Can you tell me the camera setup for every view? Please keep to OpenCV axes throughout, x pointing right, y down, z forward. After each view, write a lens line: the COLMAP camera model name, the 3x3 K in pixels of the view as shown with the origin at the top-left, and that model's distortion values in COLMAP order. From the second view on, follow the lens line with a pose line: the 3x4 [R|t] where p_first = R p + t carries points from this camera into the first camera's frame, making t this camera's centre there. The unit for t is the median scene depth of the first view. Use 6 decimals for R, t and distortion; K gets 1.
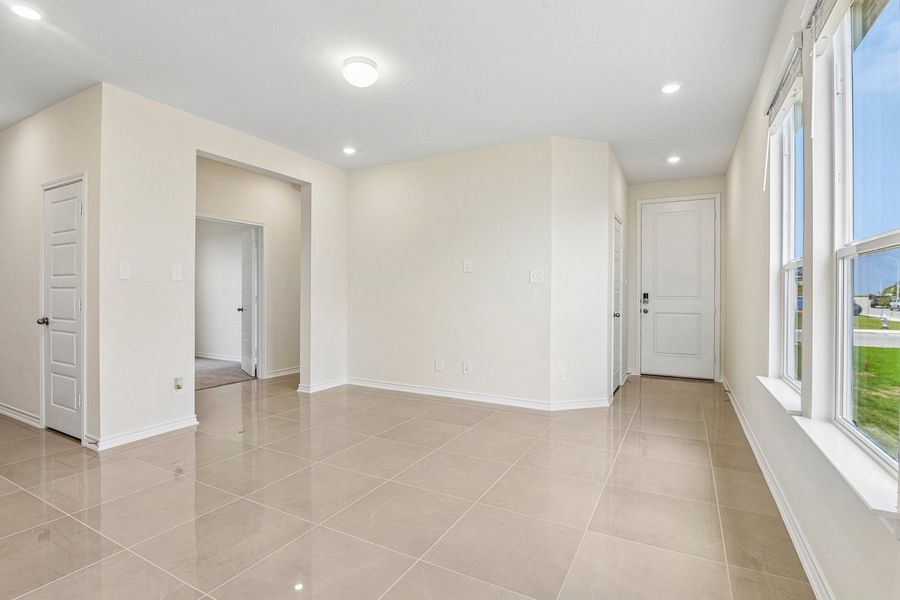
lens RADIAL K [[441.0, 0, 462.6], [0, 441.0, 294.0], [0, 0, 1]] dist [-0.001281, -0.001453]
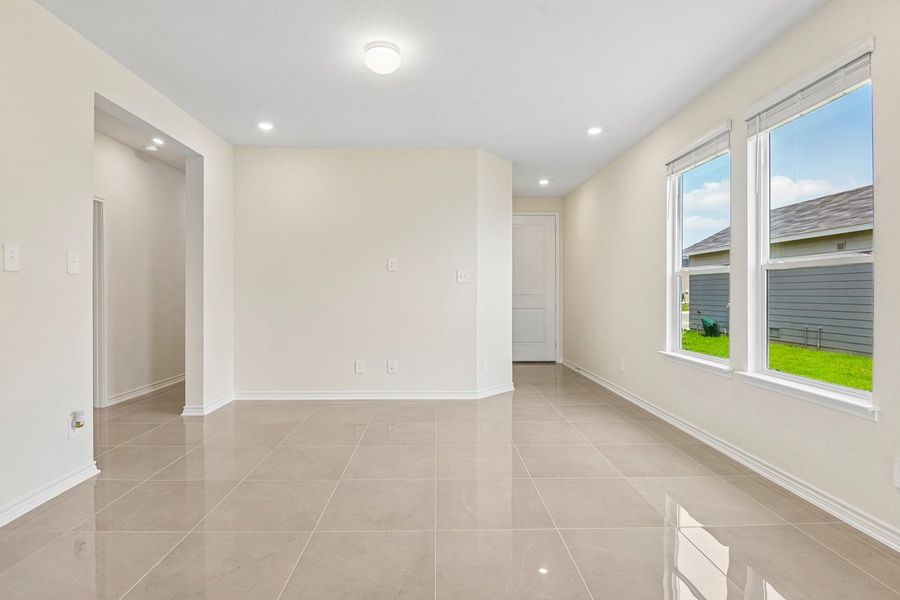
lens RADIAL K [[441.0, 0, 465.1], [0, 441.0, 290.9], [0, 0, 1]] dist [-0.001281, -0.001453]
pose [[0.866797, 0.000561, 0.498662, -0.360694], [0.002220, 0.999985, -0.004984, 0.001138], [-0.498657, 0.005428, 0.866782, 0.060508]]
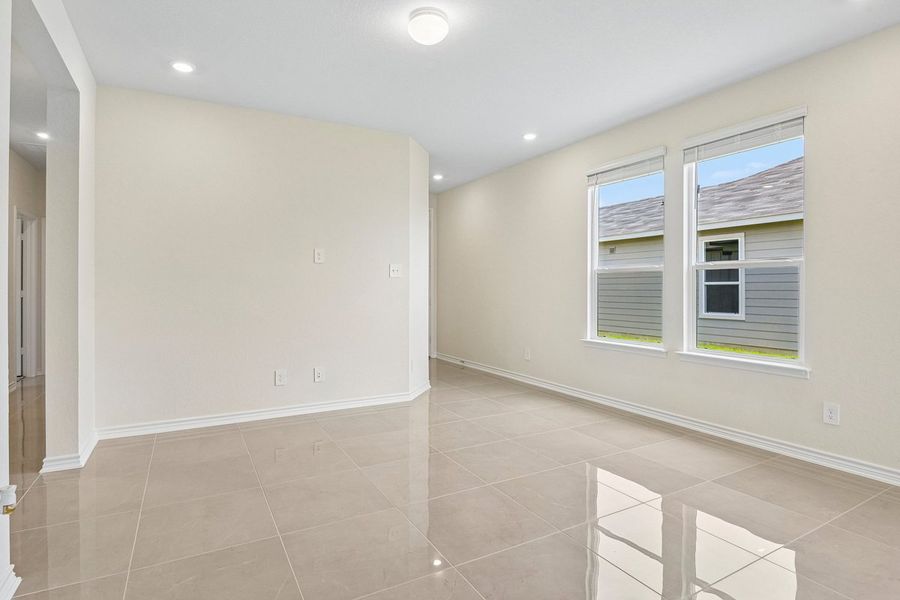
lens RADIAL K [[451.3, 0, 455.8], [0, 451.3, 290.8], [0, 0, 1]] dist [-0.004260, 0.002405]
pose [[0.553064, -0.009742, 0.833082, -0.602596], [0.004284, 0.999952, 0.008849, -0.002687], [-0.833128, -0.001326, 0.553079, 0.310670]]
